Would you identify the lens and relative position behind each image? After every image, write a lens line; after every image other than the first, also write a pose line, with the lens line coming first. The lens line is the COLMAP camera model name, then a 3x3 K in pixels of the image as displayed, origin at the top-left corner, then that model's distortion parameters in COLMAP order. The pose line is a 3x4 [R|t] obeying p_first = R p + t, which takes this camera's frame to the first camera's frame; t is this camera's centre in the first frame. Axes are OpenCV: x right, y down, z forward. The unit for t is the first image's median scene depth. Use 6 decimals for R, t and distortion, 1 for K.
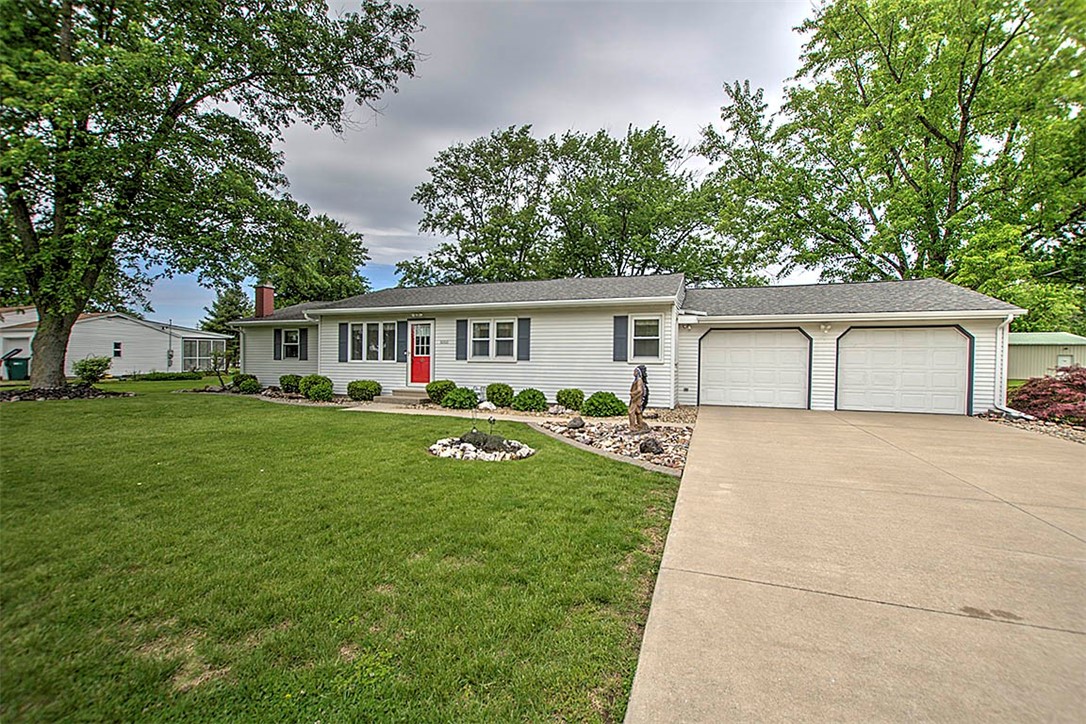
lens RADIAL K [[504.1, 0, 543.4], [0, 504.1, 361.9], [0, 0, 1]] dist [-0.004135, -0.001253]
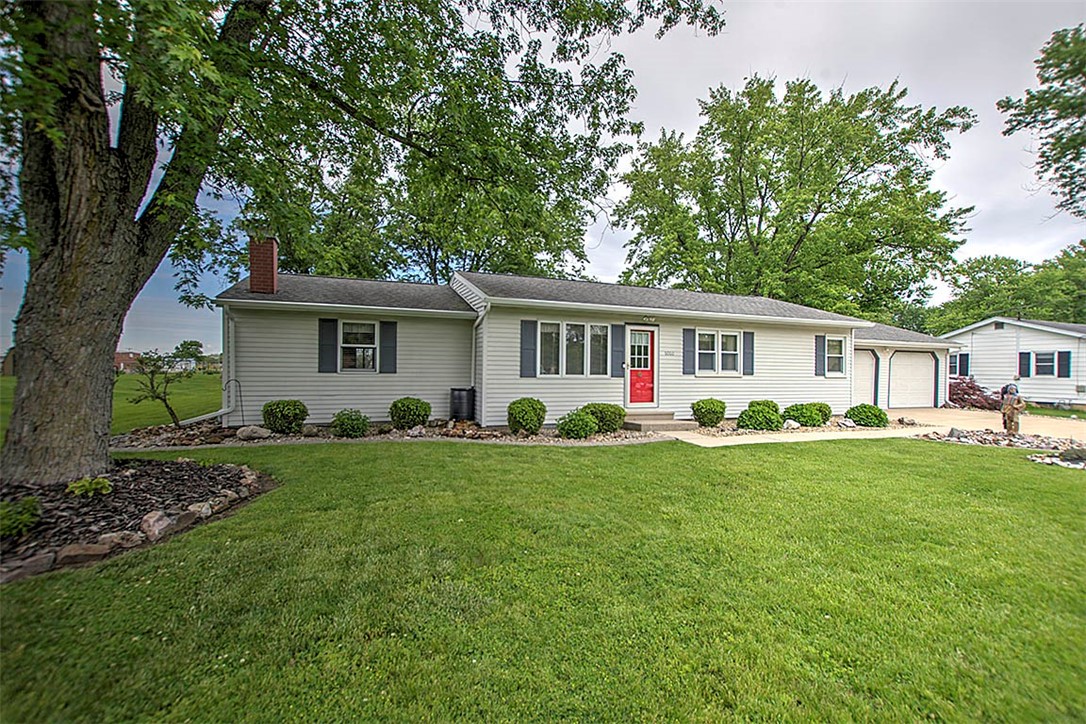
lens RADIAL K [[504.1, 0, 541.9], [0, 504.1, 367.4], [0, 0, 1]] dist [-0.004135, -0.001253]
pose [[0.731168, 0.003551, 0.682188, -0.908683], [-0.003688, 0.999992, -0.001252, -0.013487], [-0.682187, -0.001601, 0.731176, 0.511970]]
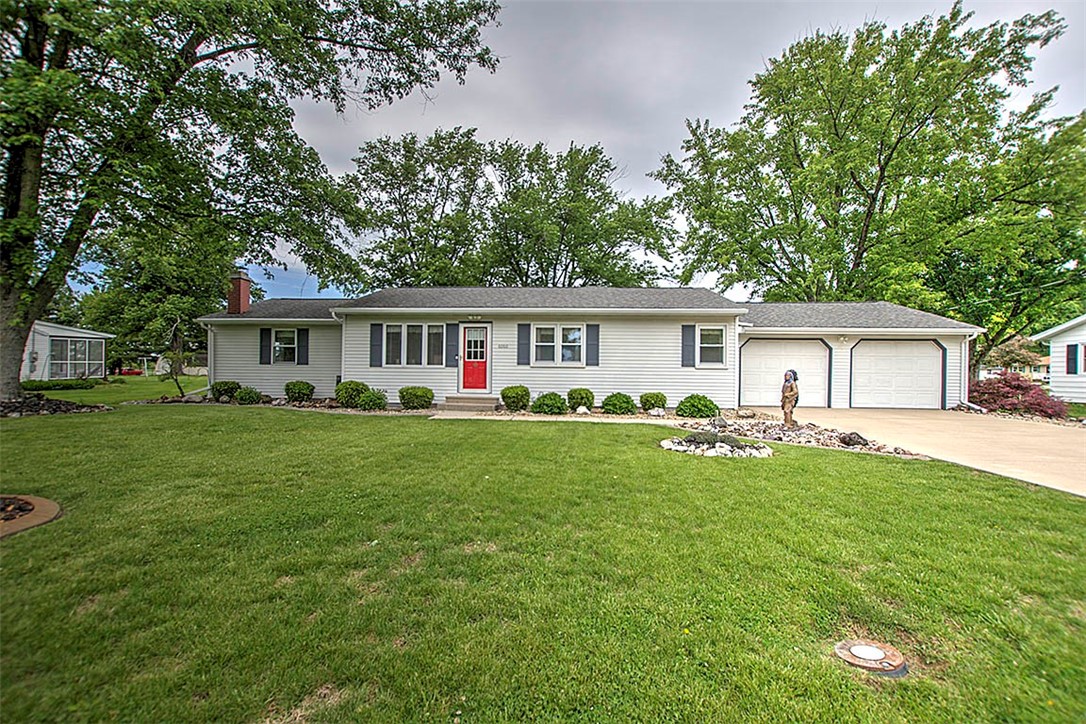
lens RADIAL K [[504.1, 0, 547.8], [0, 504.1, 362.8], [0, 0, 1]] dist [-0.004135, -0.001253]
pose [[0.955733, 0.005954, 0.294175, -0.389974], [-0.002203, 0.999912, -0.013082, 0.004726], [-0.294227, 0.011854, 0.955662, 0.043852]]
